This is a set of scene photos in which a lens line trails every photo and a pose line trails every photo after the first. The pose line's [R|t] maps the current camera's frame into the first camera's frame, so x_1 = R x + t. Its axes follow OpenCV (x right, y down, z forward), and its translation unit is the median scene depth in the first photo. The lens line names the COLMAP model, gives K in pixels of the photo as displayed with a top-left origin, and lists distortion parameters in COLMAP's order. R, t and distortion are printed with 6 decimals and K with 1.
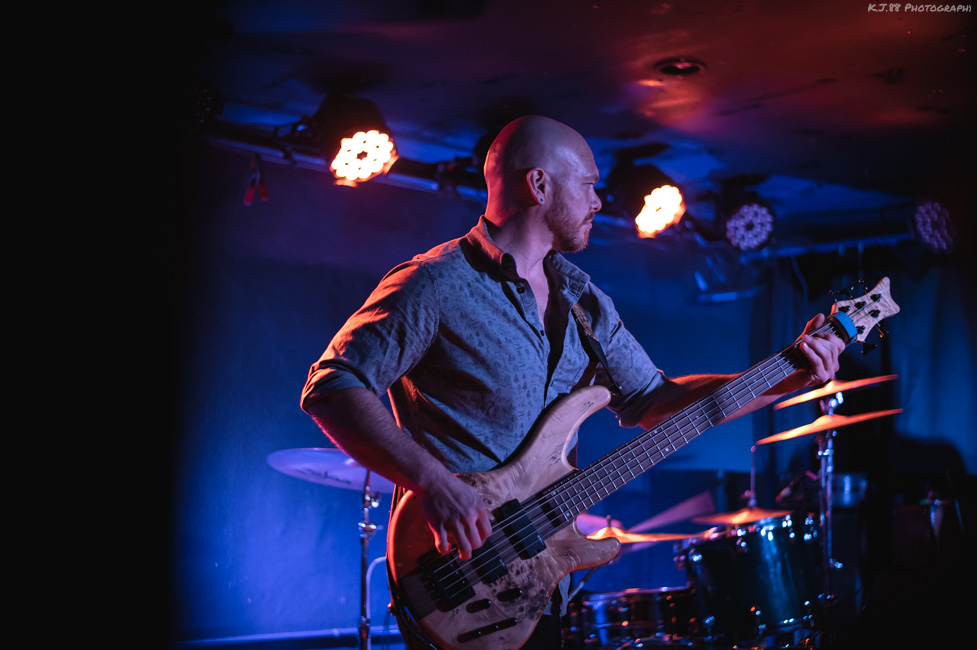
lens RADIAL K [[1411.0, 0, 488.5], [0, 1411.0, 325.0], [0, 0, 1]] dist [-0.129925, 0.076767]
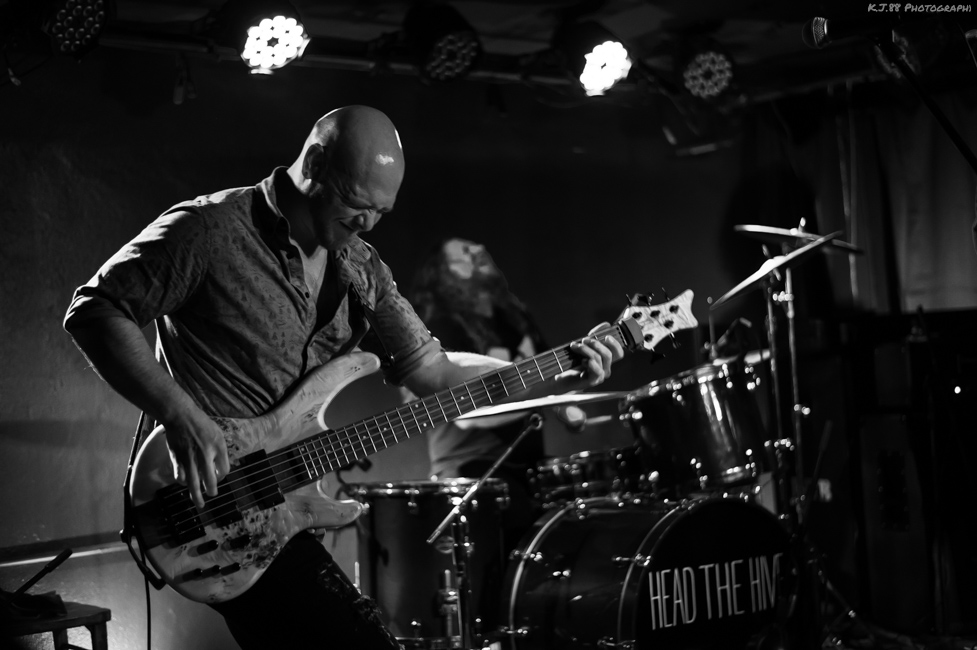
lens RADIAL K [[1411.0, 0, 488.5], [0, 1411.0, 325.0], [0, 0, 1]] dist [-0.129925, 0.076767]
pose [[0.993796, -0.086525, -0.069874, 0.113191], [0.092239, 0.992258, 0.083168, 0.009786], [0.062137, -0.089097, 0.994083, 0.007070]]
